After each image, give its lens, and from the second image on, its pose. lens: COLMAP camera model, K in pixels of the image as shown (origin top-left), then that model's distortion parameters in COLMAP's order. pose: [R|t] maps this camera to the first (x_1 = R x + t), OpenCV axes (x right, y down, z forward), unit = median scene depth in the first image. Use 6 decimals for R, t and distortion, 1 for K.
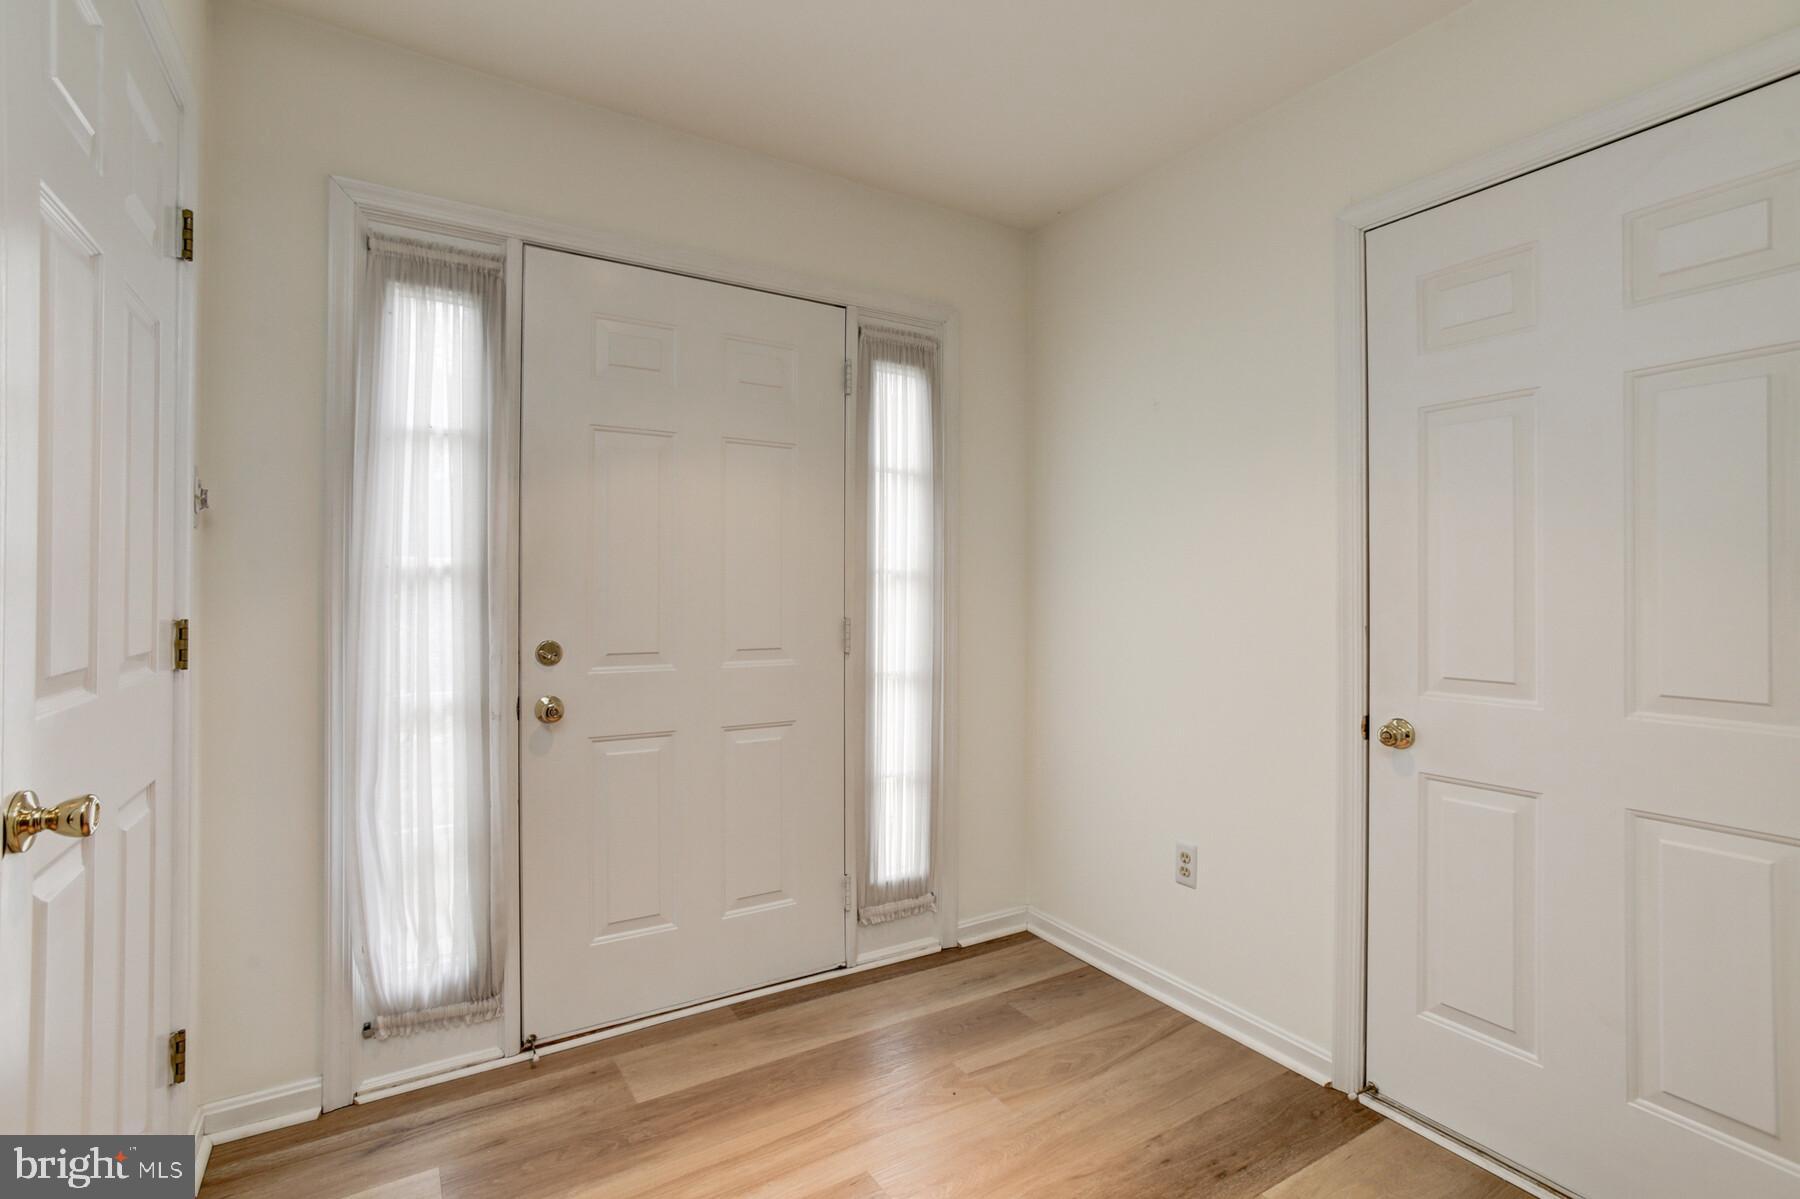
lens RADIAL K [[831.8, 0, 906.3], [0, 831.8, 590.1], [0, 0, 1]] dist [-0.010174, 0.005894]
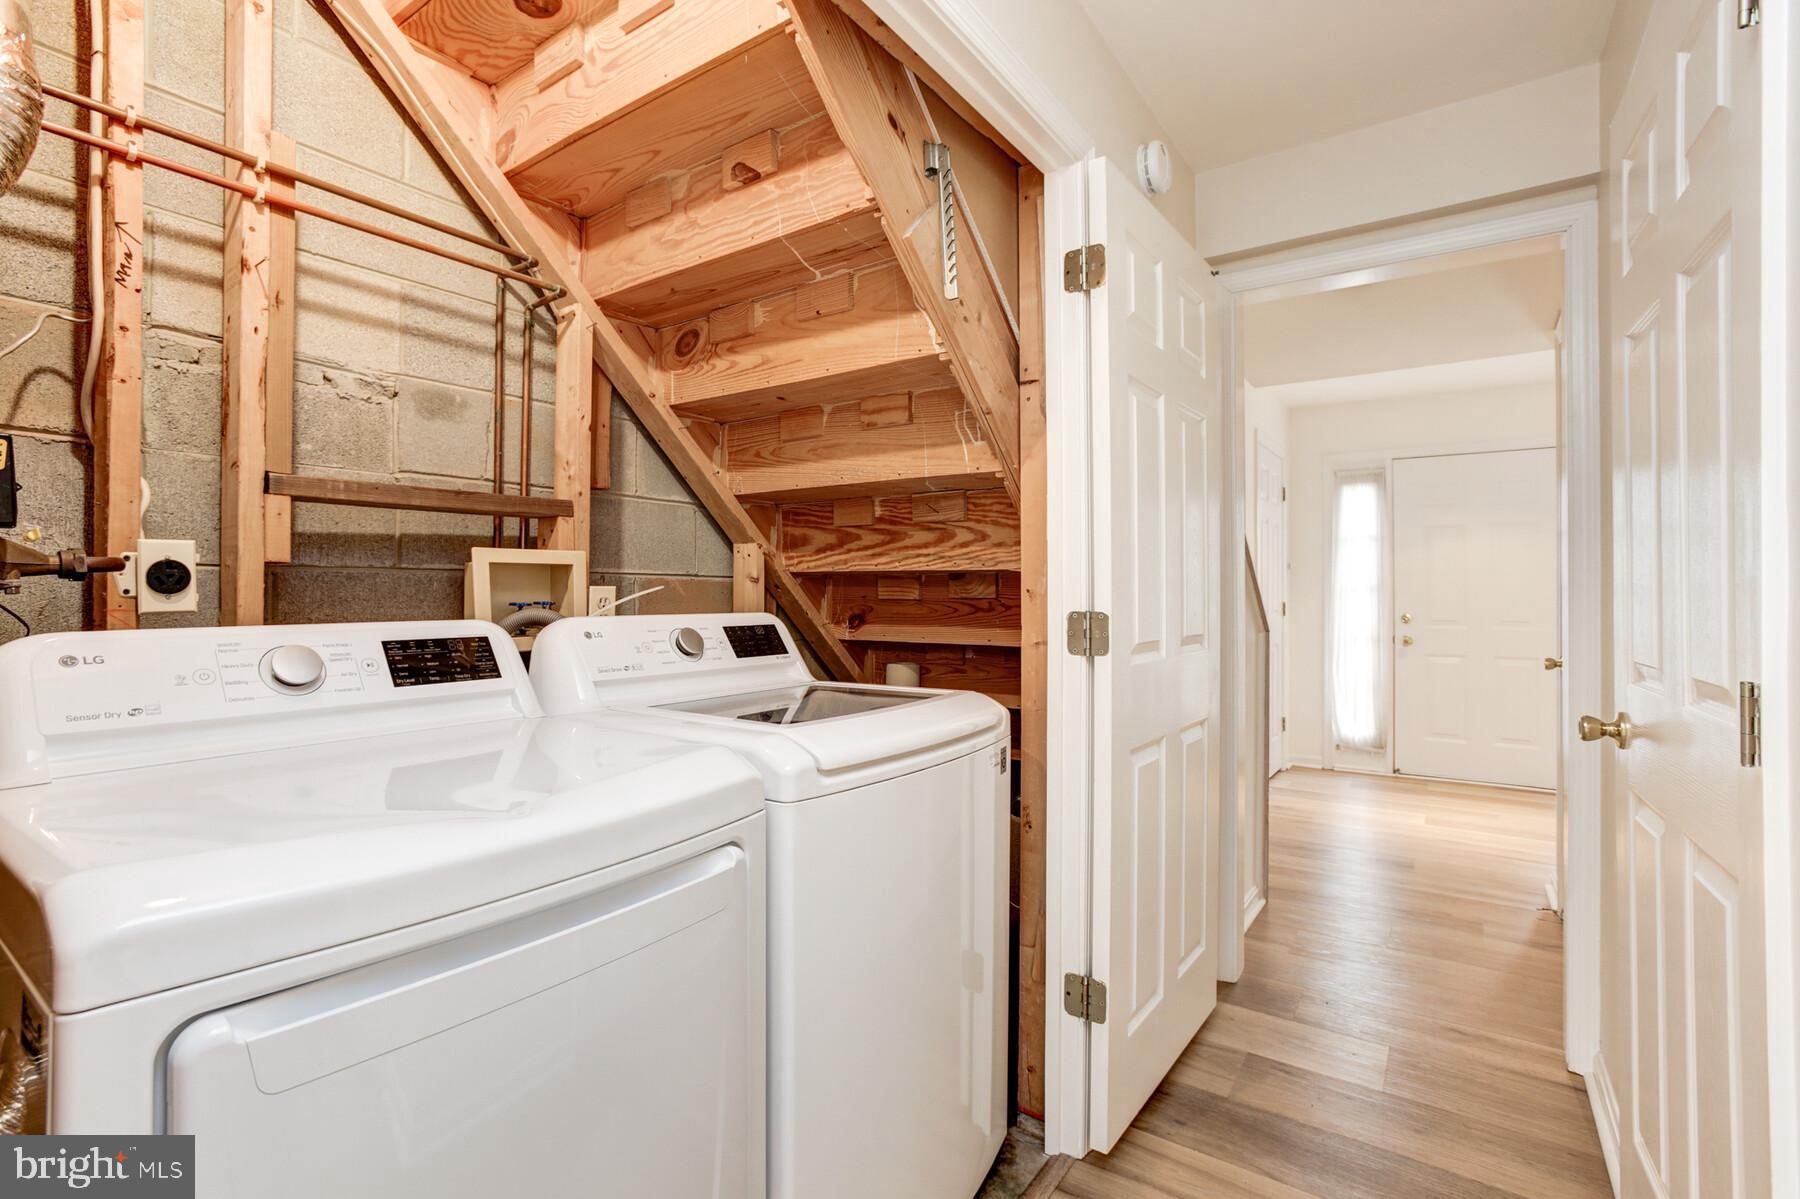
lens RADIAL K [[831.8, 0, 899.6], [0, 831.8, 593.9], [0, 0, 1]] dist [-0.010174, 0.005894]
pose [[0.423827, -0.000491, -0.905743, 1.240516], [0.003406, 0.999994, 0.001052, -0.004463], [0.905737, -0.003531, 0.423826, -1.504311]]
